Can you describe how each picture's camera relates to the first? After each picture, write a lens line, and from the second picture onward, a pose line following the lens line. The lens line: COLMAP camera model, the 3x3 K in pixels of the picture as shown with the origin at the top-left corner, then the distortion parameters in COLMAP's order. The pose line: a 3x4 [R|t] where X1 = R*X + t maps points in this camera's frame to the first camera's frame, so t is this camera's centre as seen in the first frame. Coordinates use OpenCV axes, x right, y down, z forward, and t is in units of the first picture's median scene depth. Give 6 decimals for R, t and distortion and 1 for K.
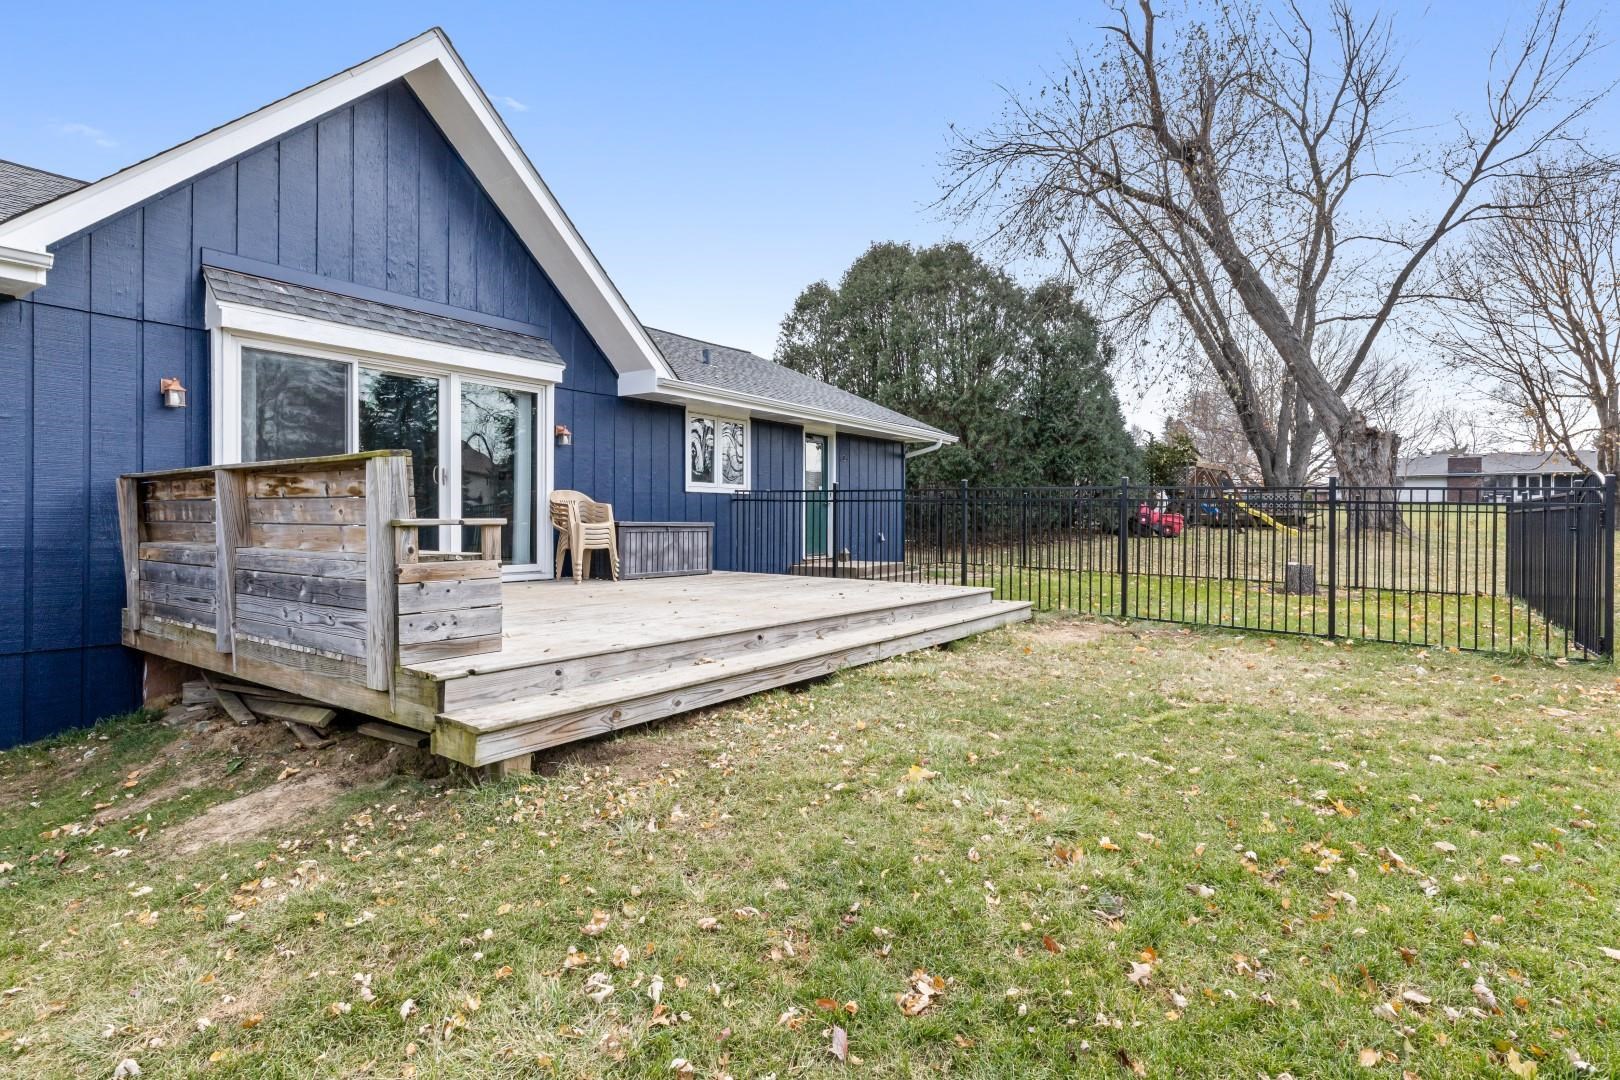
lens RADIAL K [[811.1, 0, 810.0], [0, 811.1, 540.0], [0, 0, 1]] dist [-0.039095, 0.000596]
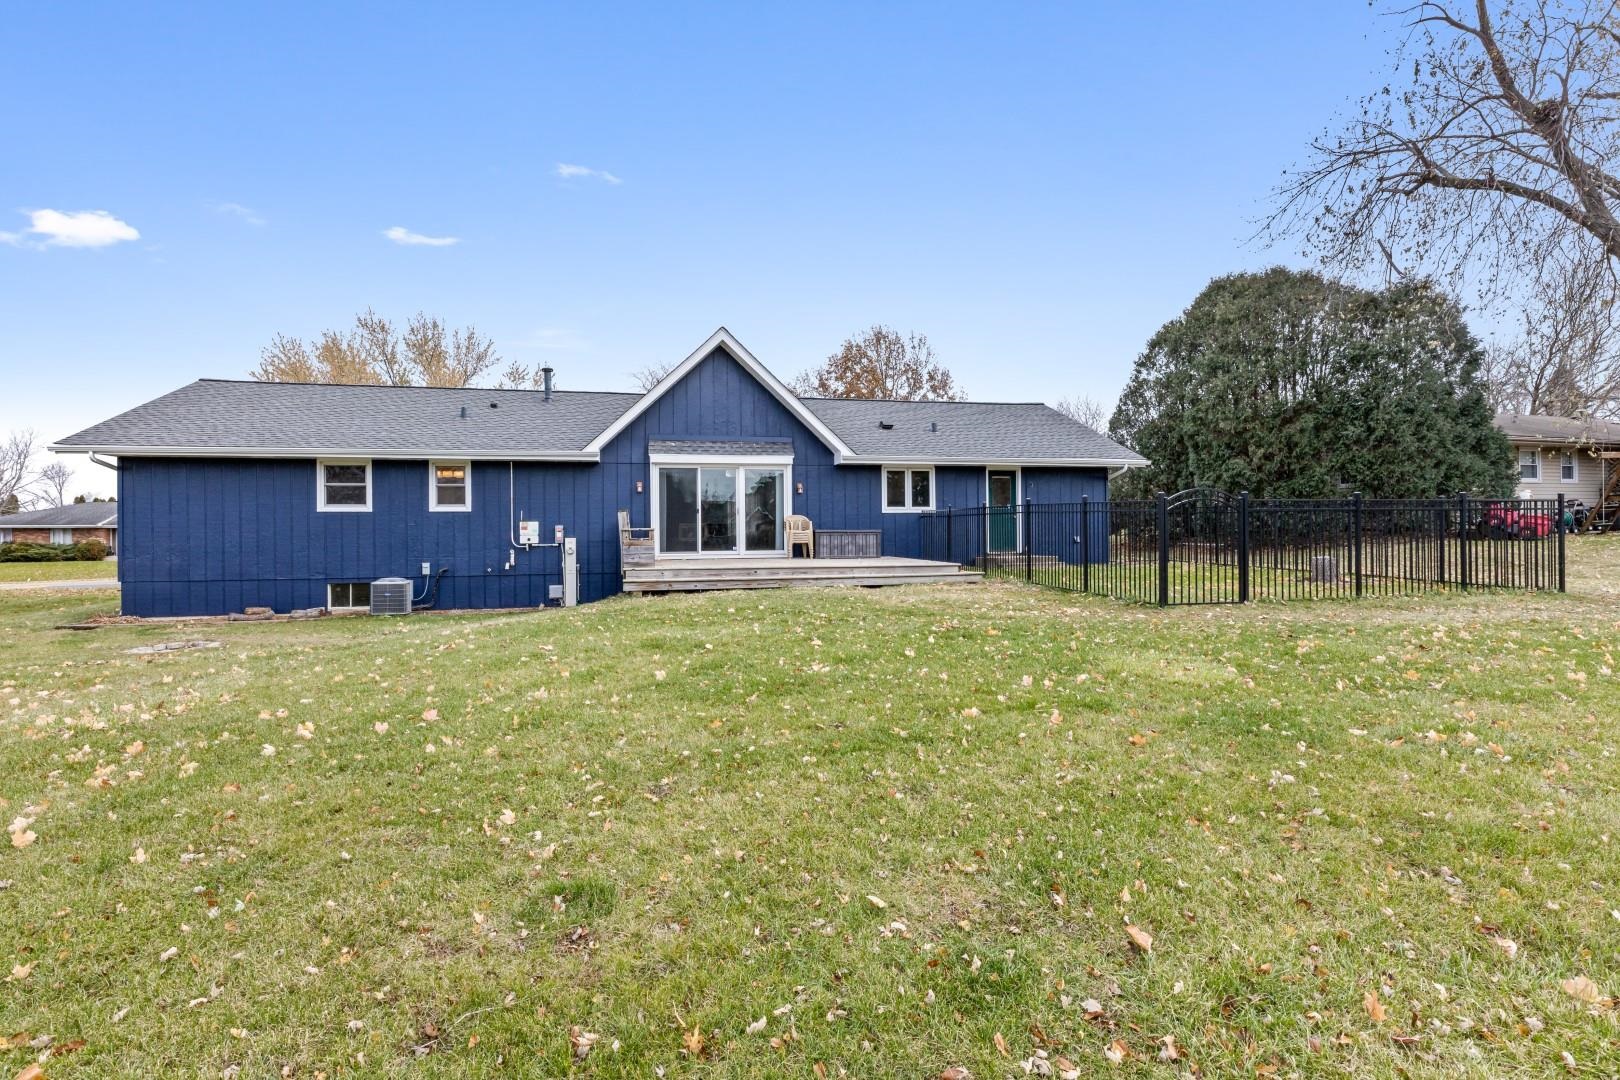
lens RADIAL K [[811.1, 0, 810.0], [0, 811.1, 540.0], [0, 0, 1]] dist [-0.039095, 0.000596]
pose [[0.733723, -0.003349, -0.679441, 1.002154], [-0.005212, 0.999931, -0.010557, 0.021514], [0.679429, 0.011287, 0.733655, -0.449731]]
